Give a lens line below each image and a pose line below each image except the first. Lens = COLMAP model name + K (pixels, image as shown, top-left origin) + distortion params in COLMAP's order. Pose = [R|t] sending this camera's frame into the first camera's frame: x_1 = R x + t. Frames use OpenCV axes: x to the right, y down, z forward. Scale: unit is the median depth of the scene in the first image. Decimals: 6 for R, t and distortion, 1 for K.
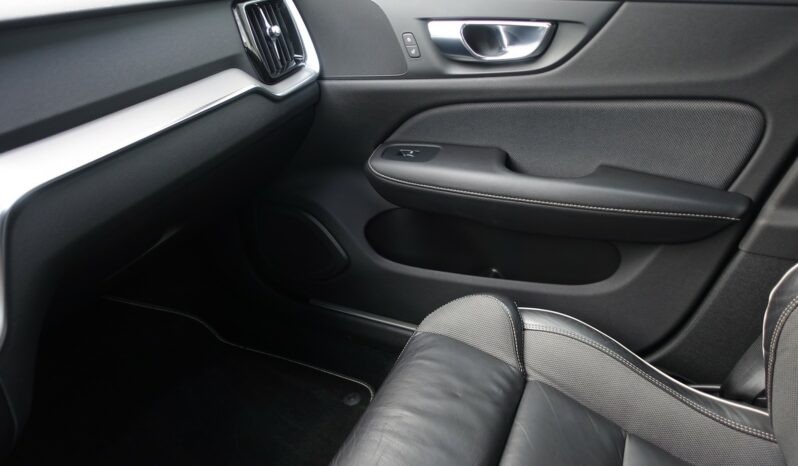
lens RADIAL K [[542.7, 0, 399.0], [0, 542.7, 233.0], [0, 0, 1]] dist [-0.009990, 0.000418]
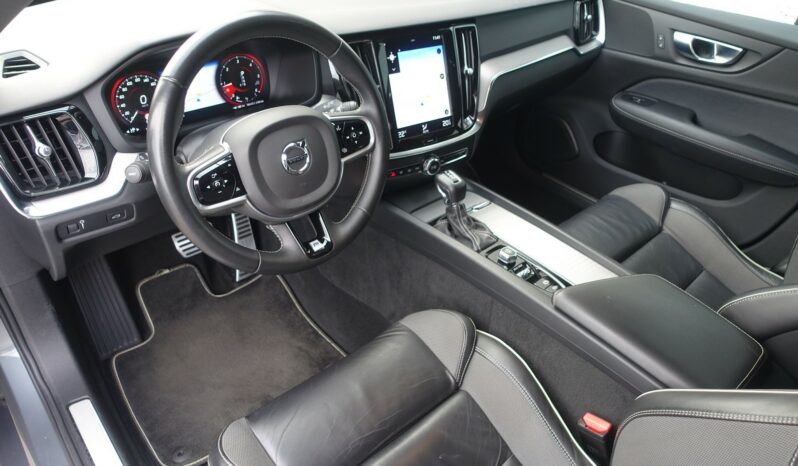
lens RADIAL K [[542.7, 0, 399.0], [0, 542.7, 233.0], [0, 0, 1]] dist [-0.009990, 0.000418]
pose [[0.911051, 0.315852, -0.264997, -0.097648], [-0.280799, 0.945973, 0.162134, 0.220656], [0.301890, -0.073301, 0.950520, -1.068213]]
